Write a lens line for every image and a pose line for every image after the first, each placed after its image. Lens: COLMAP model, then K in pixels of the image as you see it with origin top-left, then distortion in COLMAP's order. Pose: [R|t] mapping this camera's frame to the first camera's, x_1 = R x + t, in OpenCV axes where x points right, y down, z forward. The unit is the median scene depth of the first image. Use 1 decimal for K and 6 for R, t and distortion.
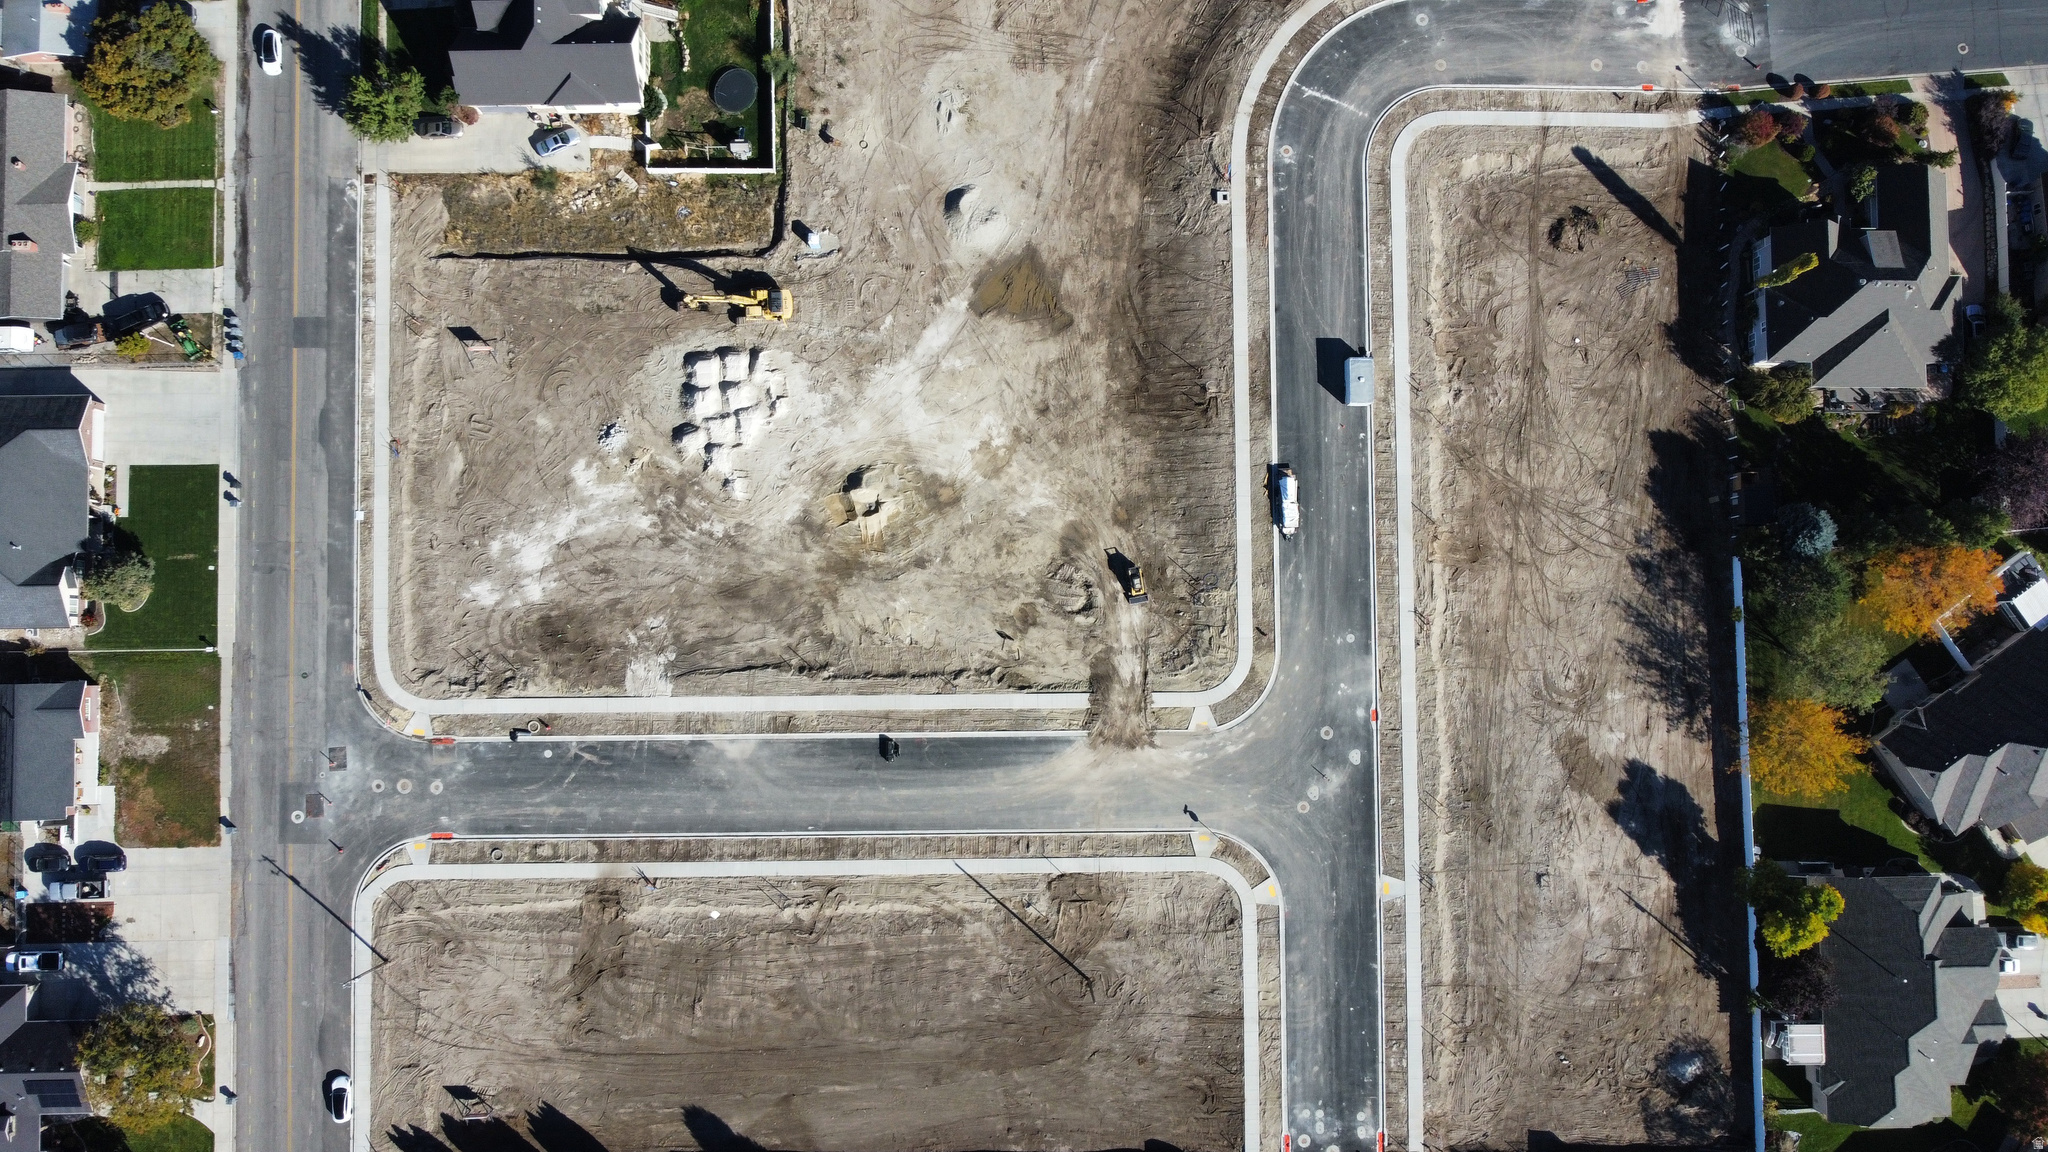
lens RADIAL K [[1555.2, 0, 1025.3], [0, 1555.2, 572.0], [0, 0, 1]] dist [-0.008770, 0.002146]
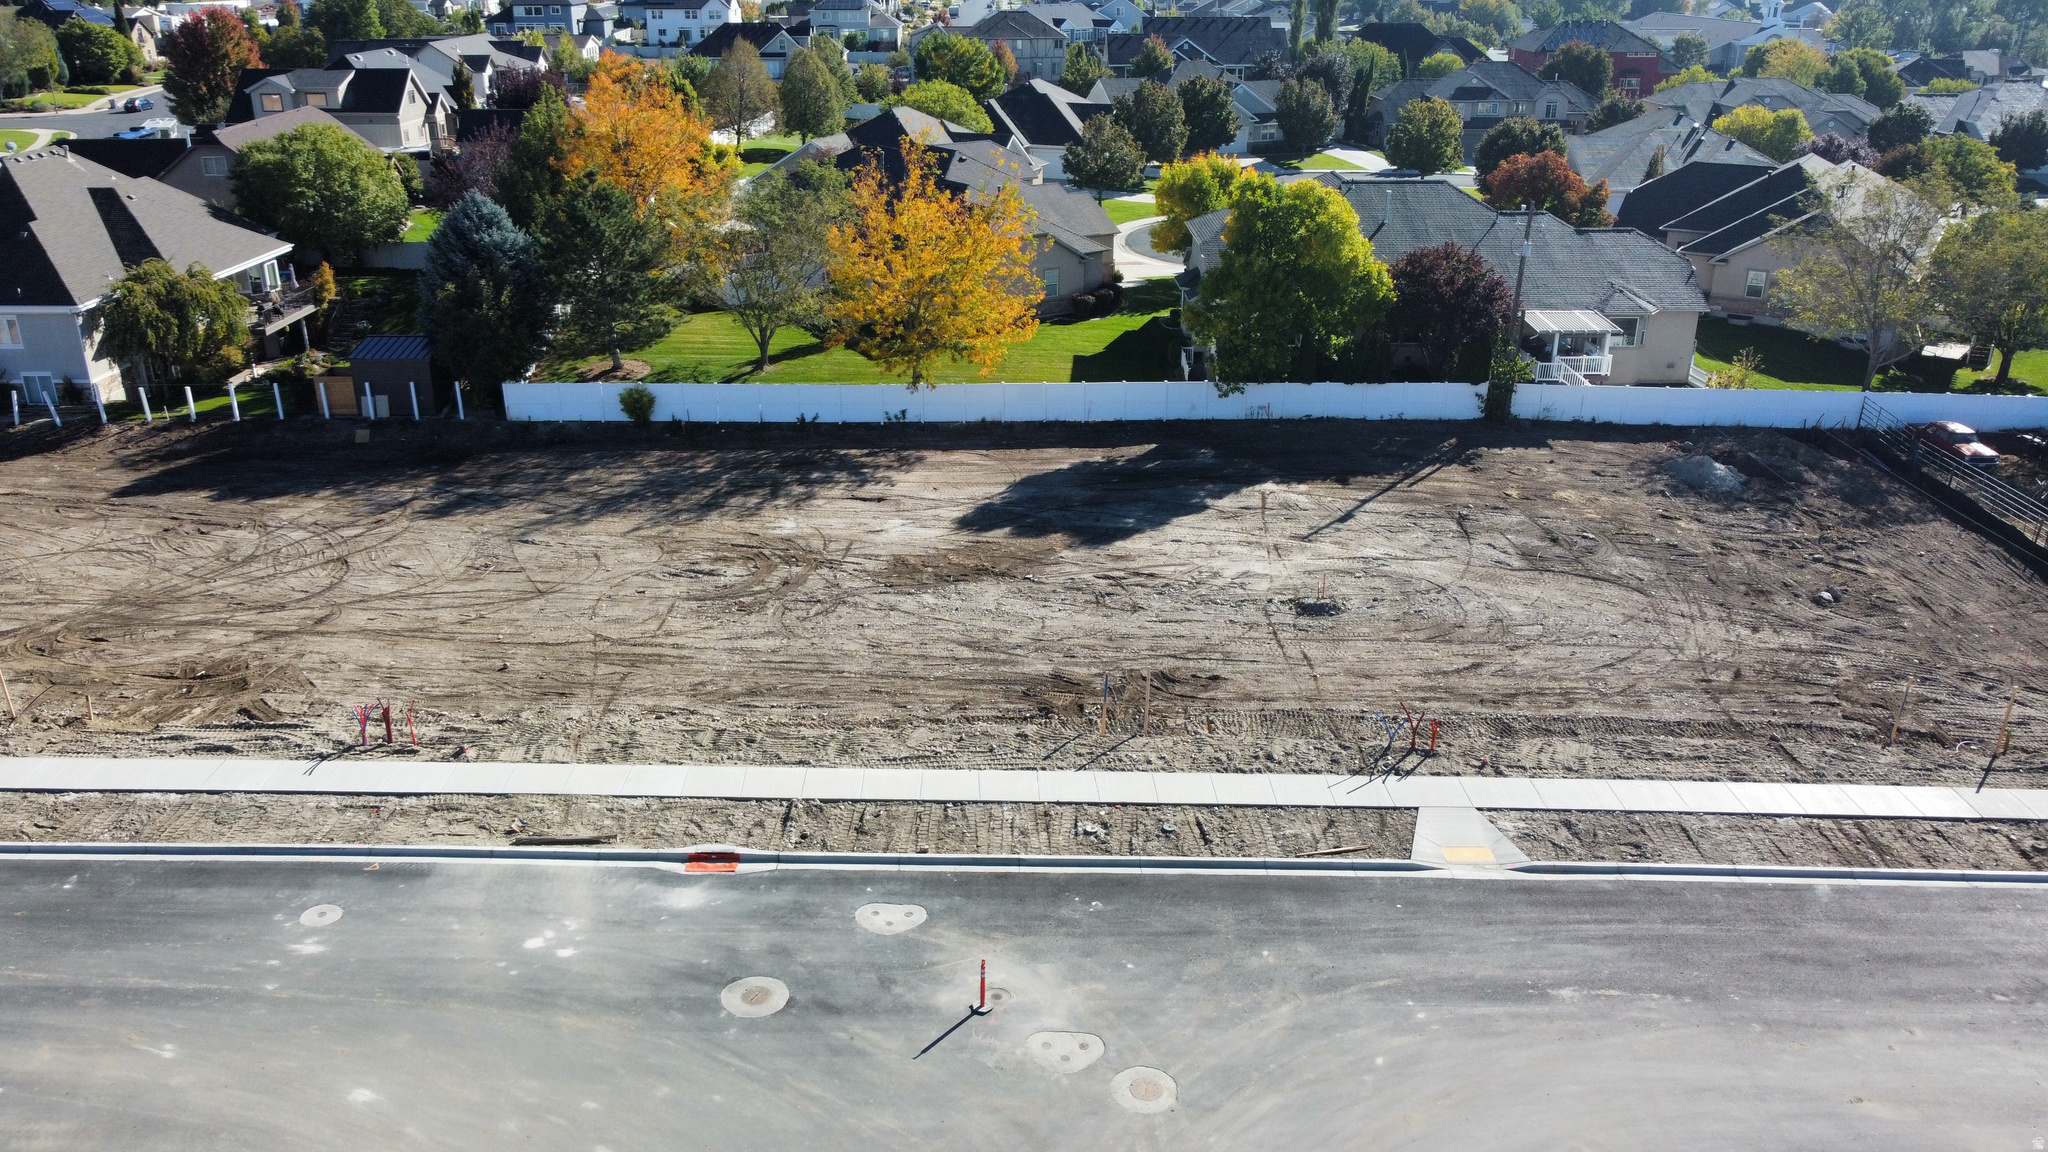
lens RADIAL K [[1555.2, 0, 1028.0], [0, 1555.2, 571.6], [0, 0, 1]] dist [-0.008770, 0.002146]
pose [[-0.000231, -0.381658, 0.924304, 0.034822], [0.997035, 0.071036, 0.029580, 0.124514], [-0.076949, 0.921570, 0.380510, 0.852359]]
